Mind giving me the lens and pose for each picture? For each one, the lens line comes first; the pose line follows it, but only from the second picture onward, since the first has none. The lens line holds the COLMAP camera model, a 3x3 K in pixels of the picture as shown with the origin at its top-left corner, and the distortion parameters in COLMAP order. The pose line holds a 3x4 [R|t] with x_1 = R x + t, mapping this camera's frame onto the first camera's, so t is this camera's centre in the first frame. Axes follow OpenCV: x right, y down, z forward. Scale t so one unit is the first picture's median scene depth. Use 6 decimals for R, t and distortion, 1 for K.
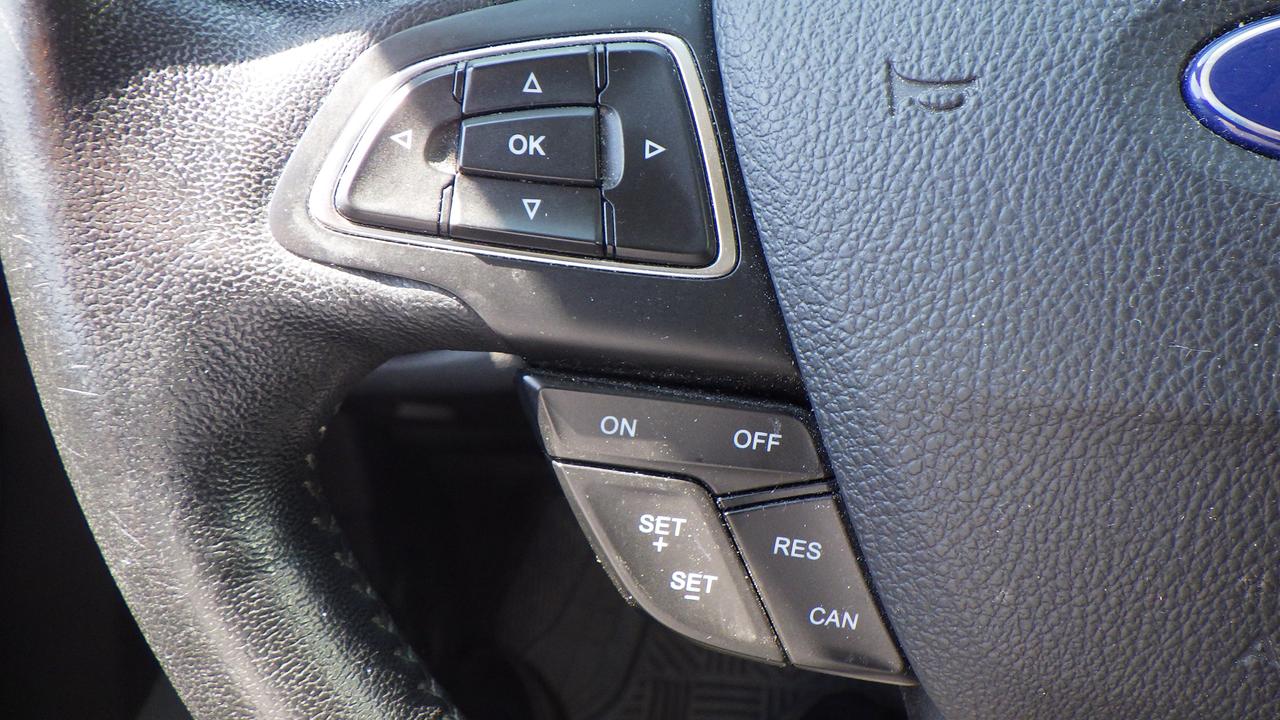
lens RADIAL K [[1121.7, 0, 642.5], [0, 1121.7, 361.0], [0, 0, 1]] dist [0.028754, -0.018840]
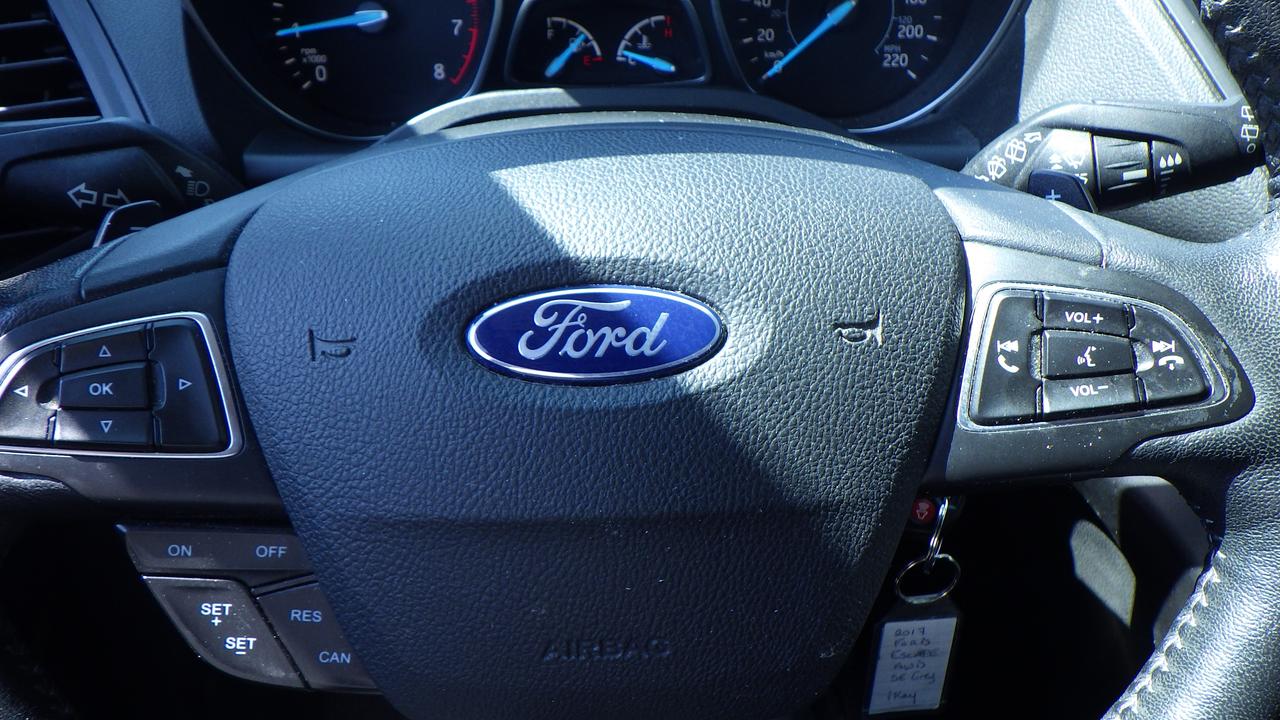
lens RADIAL K [[1121.7, 0, 641.7], [0, 1121.7, 361.3], [0, 0, 1]] dist [0.028754, -0.018840]
pose [[0.992985, -0.066633, 0.097678, 0.538097], [0.072417, 0.995749, -0.056912, -0.078844], [-0.093471, 0.063587, 0.993589, -0.755452]]
